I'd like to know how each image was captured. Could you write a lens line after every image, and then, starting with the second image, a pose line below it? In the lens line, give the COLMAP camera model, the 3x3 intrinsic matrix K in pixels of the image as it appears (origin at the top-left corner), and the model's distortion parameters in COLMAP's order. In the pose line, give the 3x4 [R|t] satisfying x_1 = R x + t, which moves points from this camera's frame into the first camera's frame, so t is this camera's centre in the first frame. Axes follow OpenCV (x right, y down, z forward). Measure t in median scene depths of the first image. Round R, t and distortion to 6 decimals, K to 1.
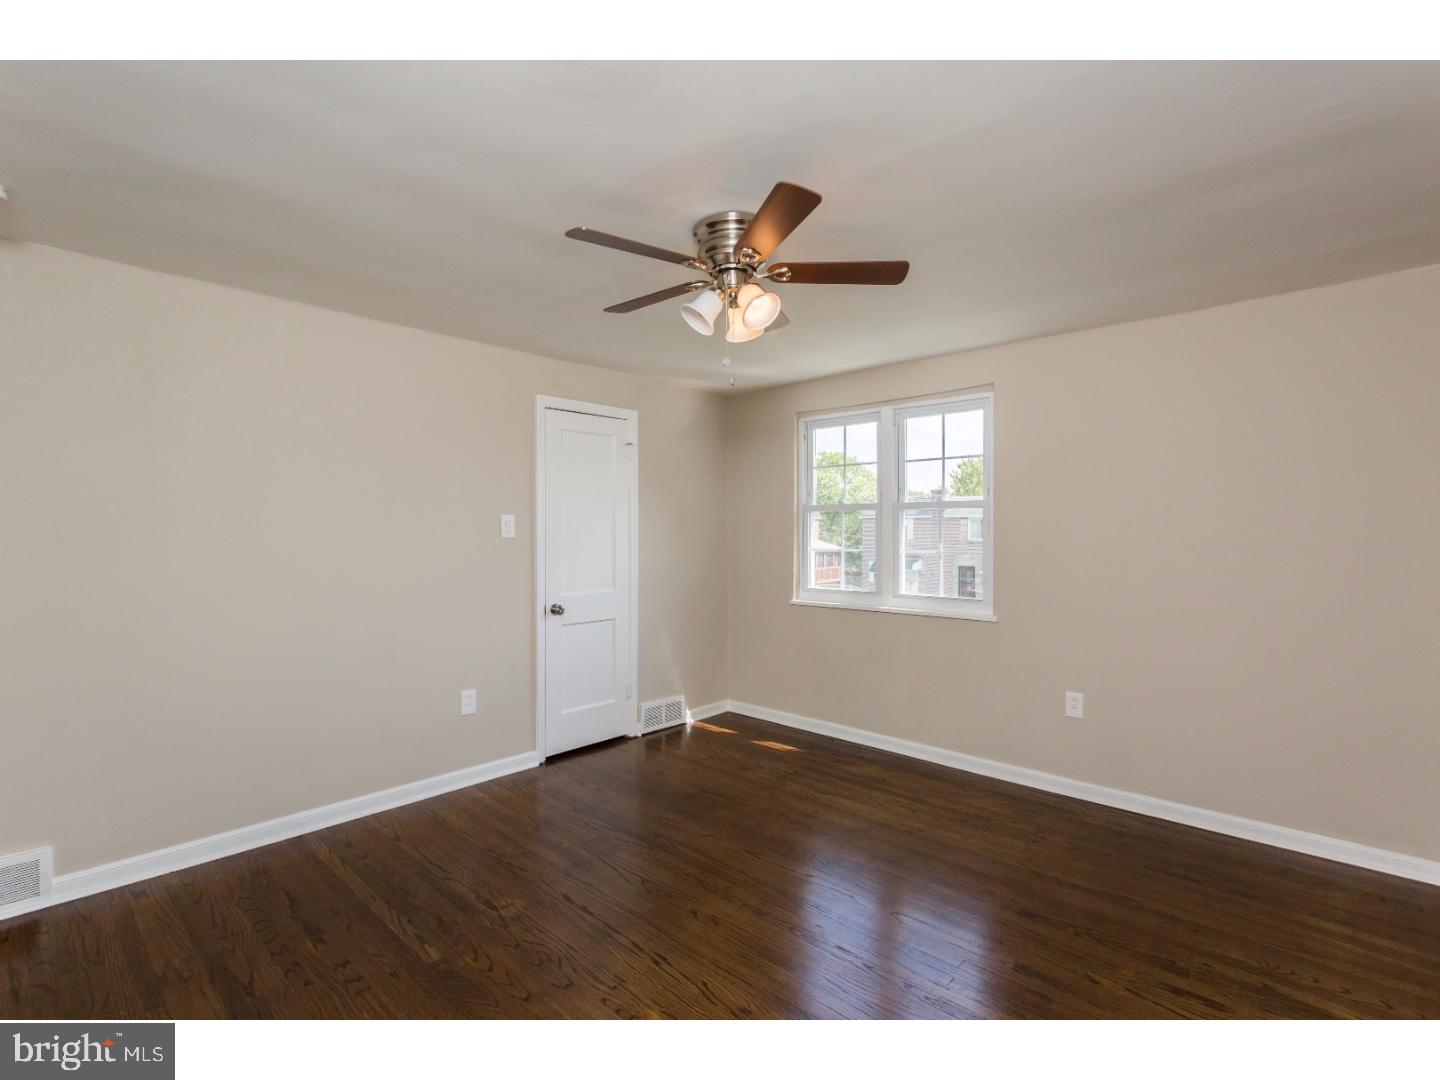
lens RADIAL K [[708.9, 0, 710.9], [0, 708.9, 541.9], [0, 0, 1]] dist [0.011573, 0.000558]
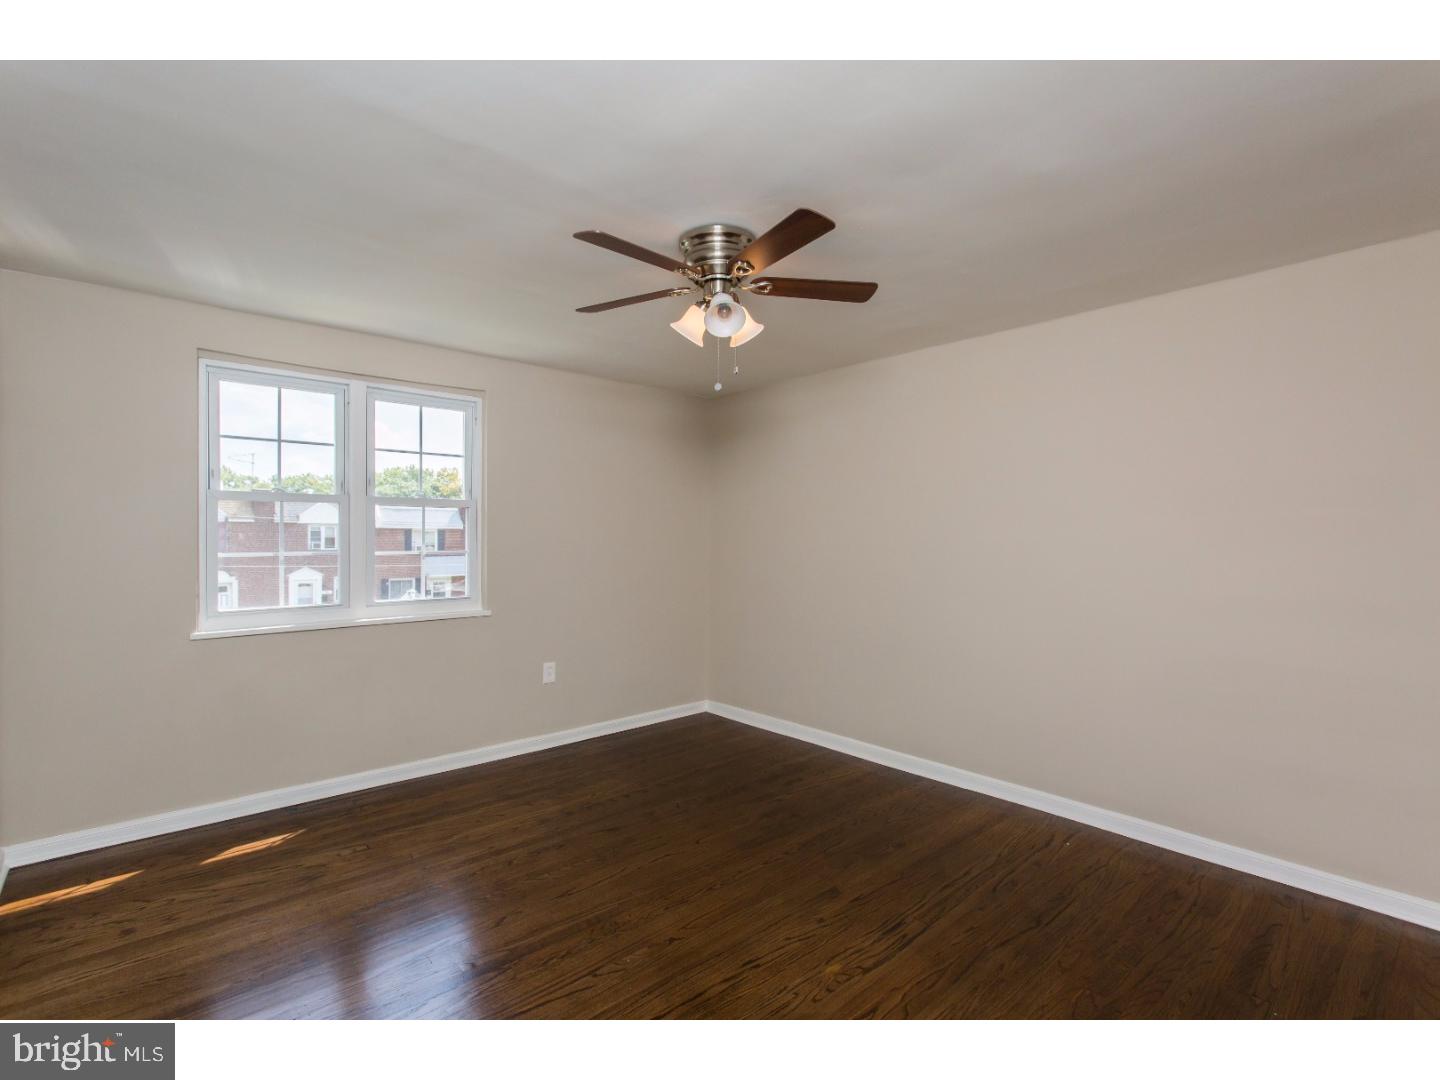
lens RADIAL K [[708.9, 0, 714.4], [0, 708.9, 541.4], [0, 0, 1]] dist [0.011573, 0.000558]
pose [[0.057608, -0.015892, 0.998213, -0.584349], [0.007778, 0.999850, 0.015469, -0.011255], [-0.998309, 0.006873, 0.057723, 0.546675]]
